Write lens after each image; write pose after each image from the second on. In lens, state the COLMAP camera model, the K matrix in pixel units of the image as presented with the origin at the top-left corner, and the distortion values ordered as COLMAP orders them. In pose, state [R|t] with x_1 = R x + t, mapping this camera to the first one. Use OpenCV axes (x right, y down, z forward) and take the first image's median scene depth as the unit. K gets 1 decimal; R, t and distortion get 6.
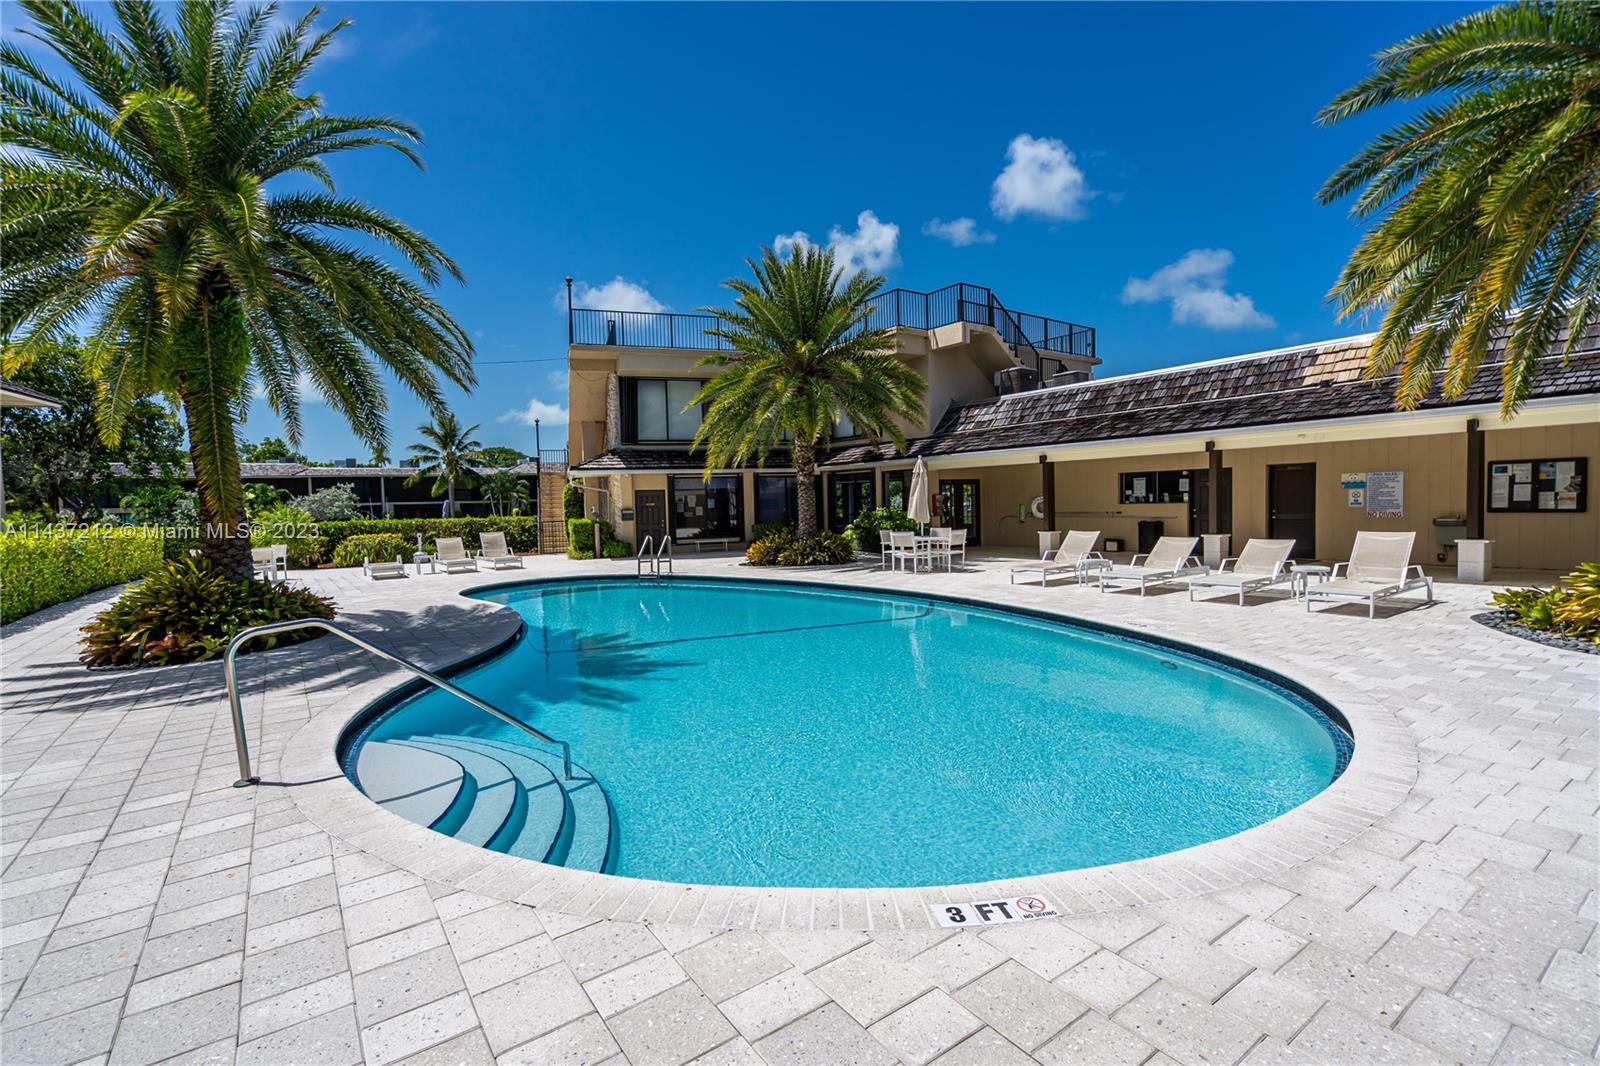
lens RADIAL K [[738.5, 0, 800.0], [0, 738.5, 533.0], [0, 0, 1]] dist [-0.001779, -0.000153]
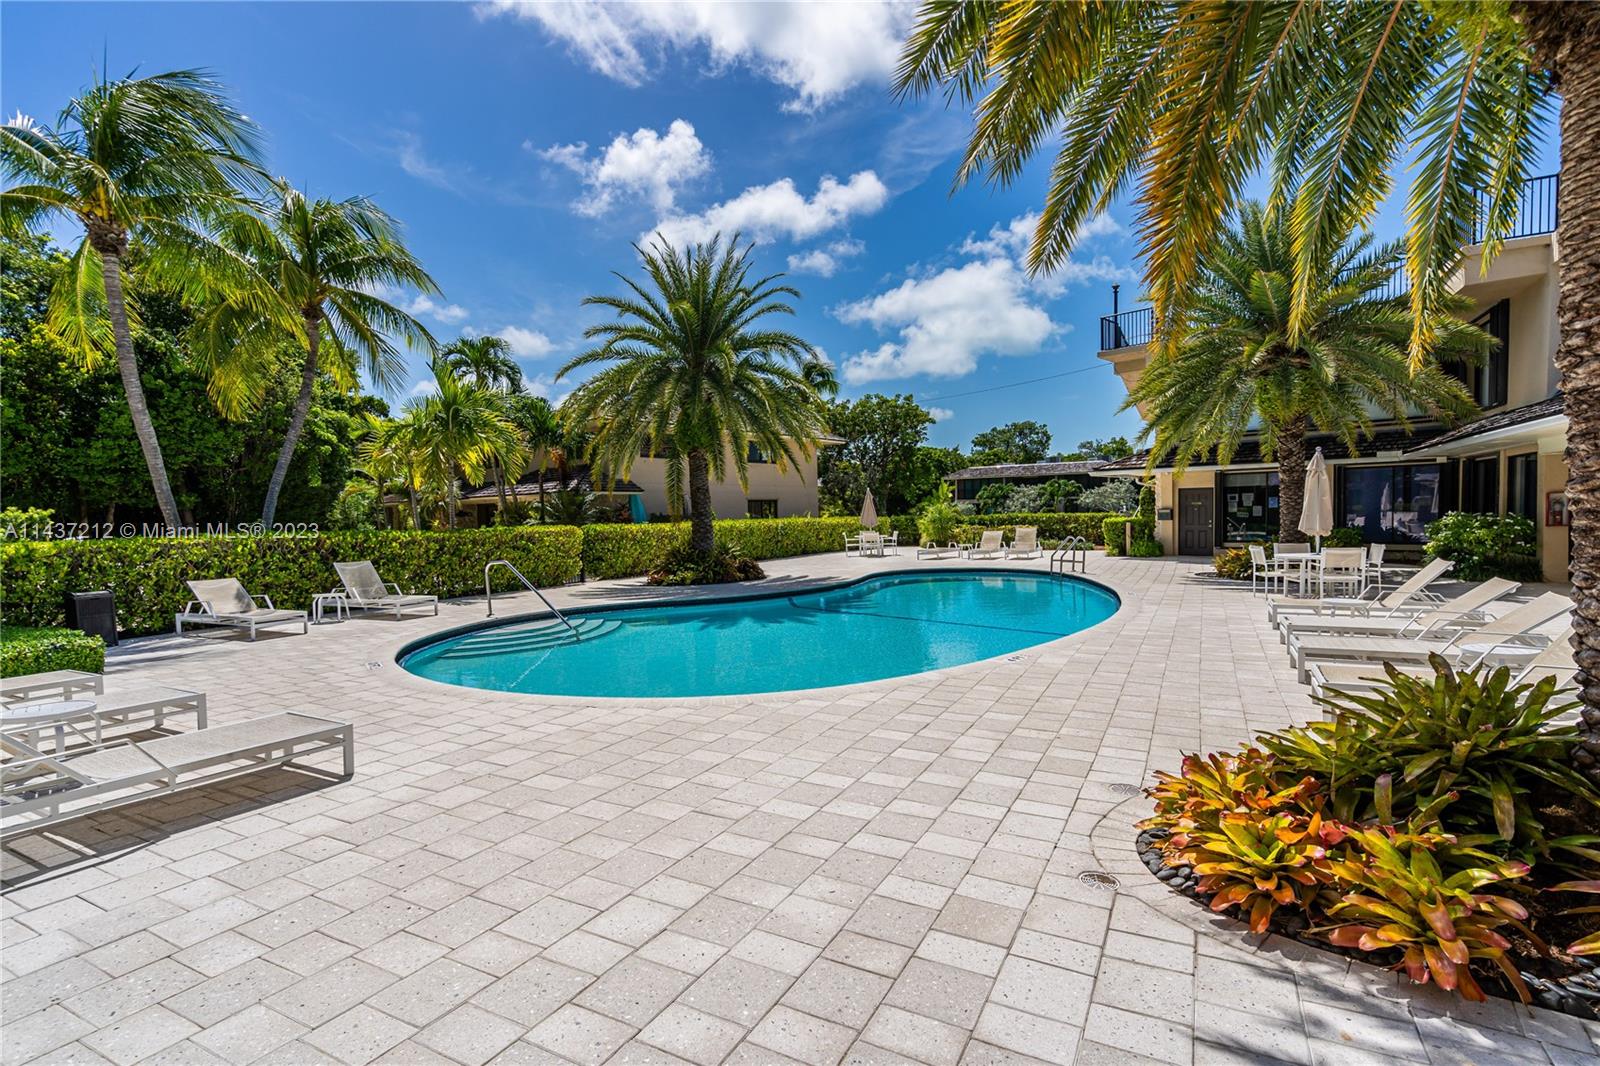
lens RADIAL K [[738.5, 0, 800.0], [0, 738.5, 533.0], [0, 0, 1]] dist [-0.001779, -0.000153]
pose [[0.456222, 0.040607, -0.888939, 0.492708], [-0.023539, 0.999159, 0.033561, -0.024507], [0.889554, 0.005614, 0.456795, 0.149759]]
